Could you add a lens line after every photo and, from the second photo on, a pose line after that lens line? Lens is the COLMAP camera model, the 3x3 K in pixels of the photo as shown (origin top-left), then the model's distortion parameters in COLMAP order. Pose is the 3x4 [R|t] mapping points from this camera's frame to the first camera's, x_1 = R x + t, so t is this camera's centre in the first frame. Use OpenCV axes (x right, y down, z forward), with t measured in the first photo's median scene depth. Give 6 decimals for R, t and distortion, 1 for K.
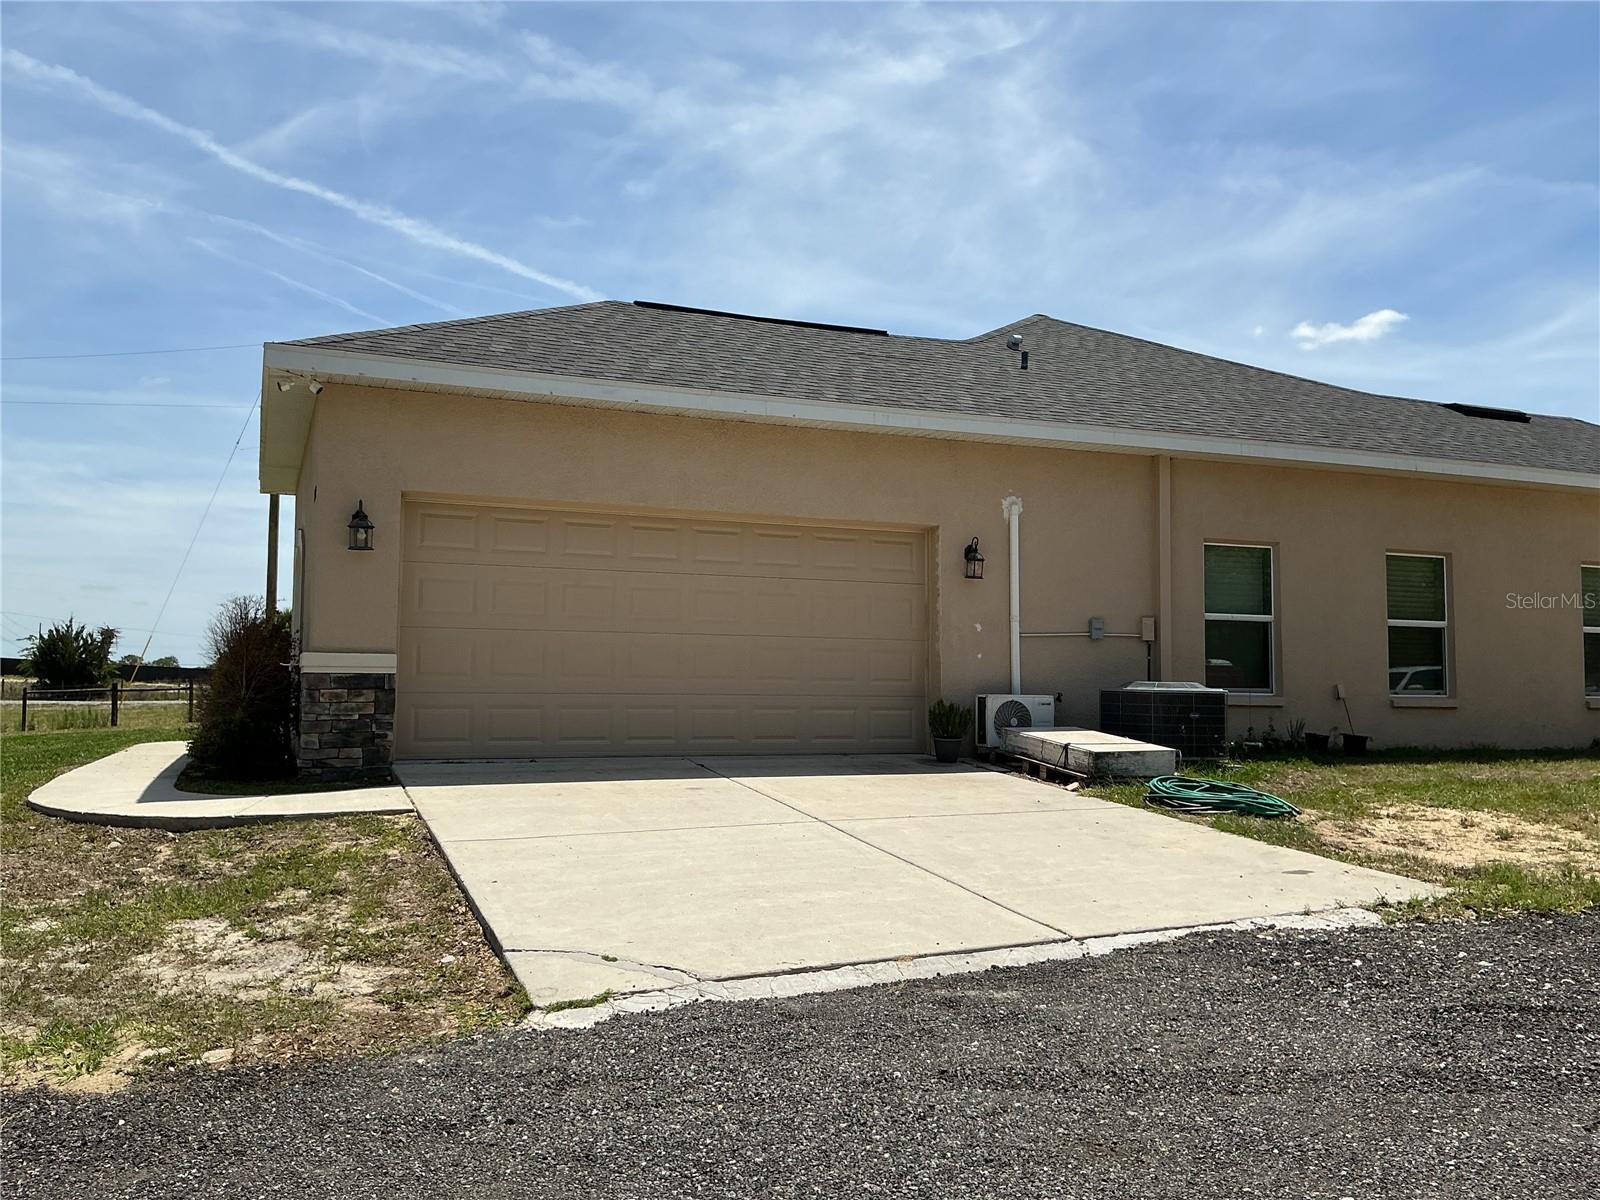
lens RADIAL K [[1341.6, 0, 800.0], [0, 1341.6, 600.0], [0, 0, 1]] dist [0.146008, -0.313988]
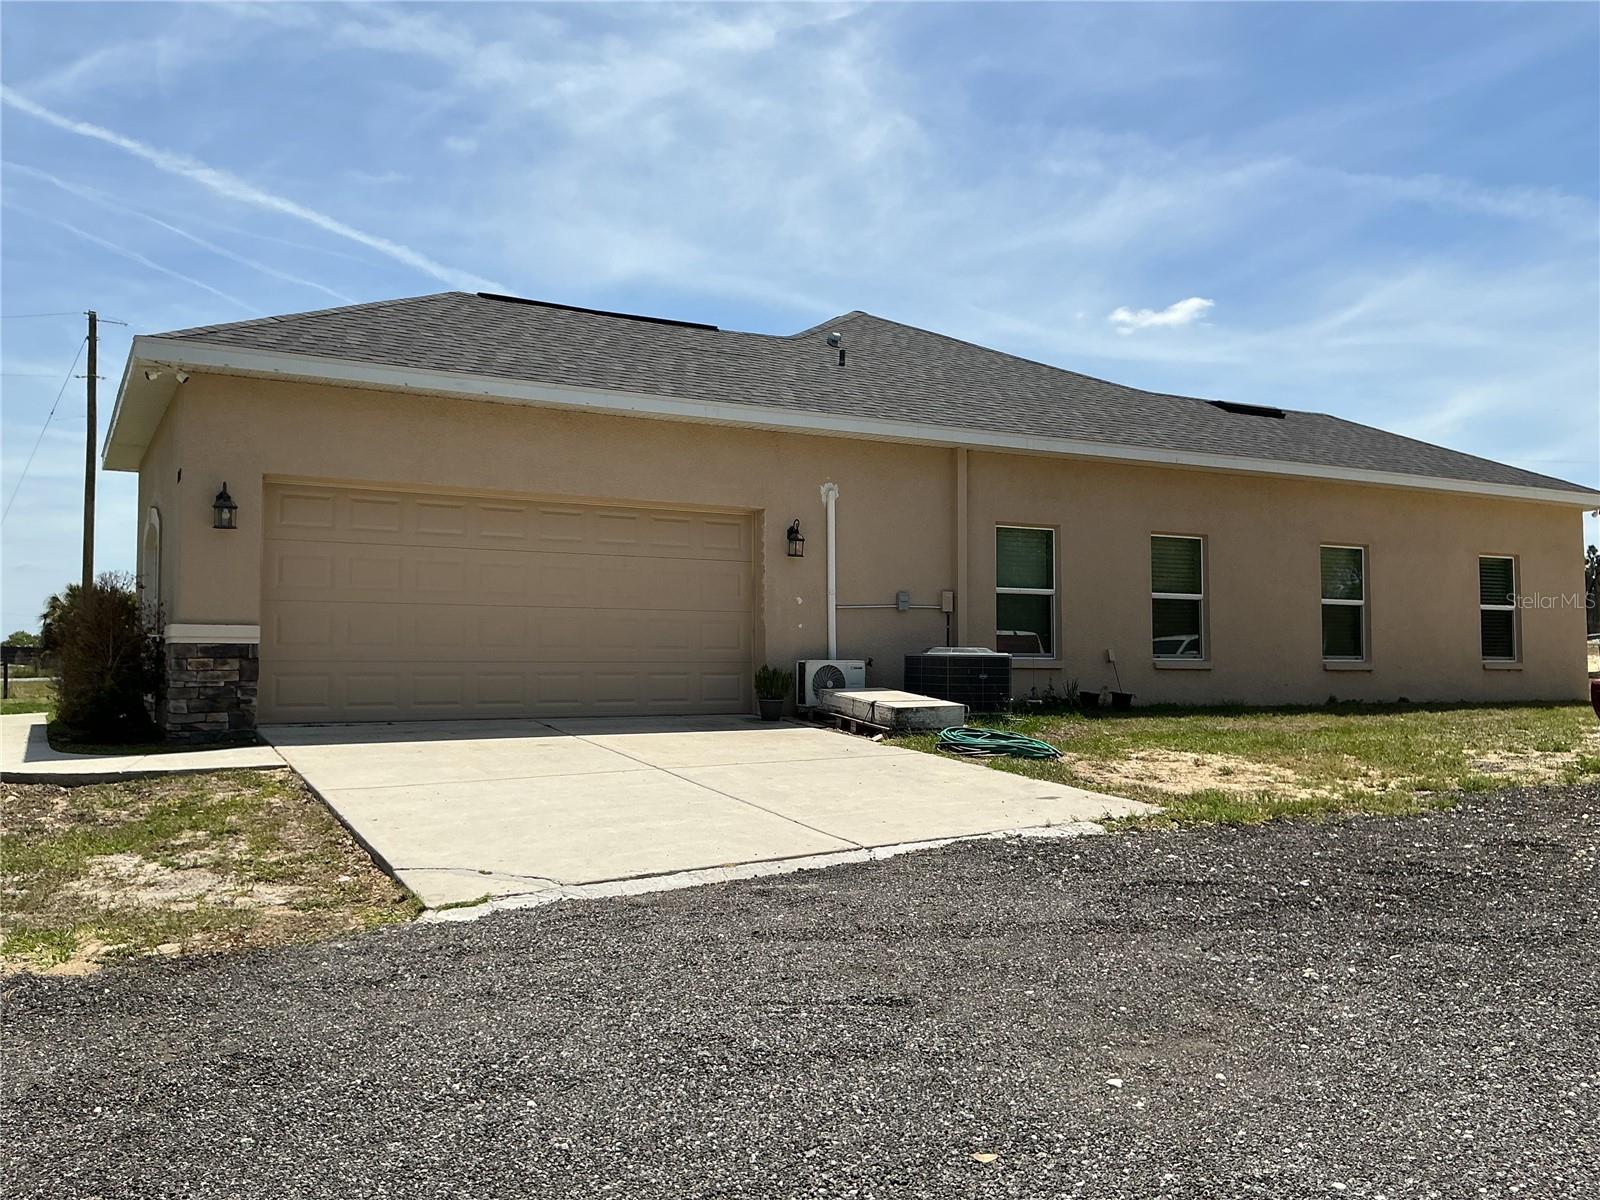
lens RADIAL K [[1341.6, 0, 800.0], [0, 1341.6, 600.0], [0, 0, 1]] dist [0.146008, -0.313988]
pose [[0.992263, -0.001314, 0.124149, -0.006456], [-0.001080, 0.999815, 0.019209, -0.001652], [-0.124151, -0.019194, 0.992078, -0.131214]]
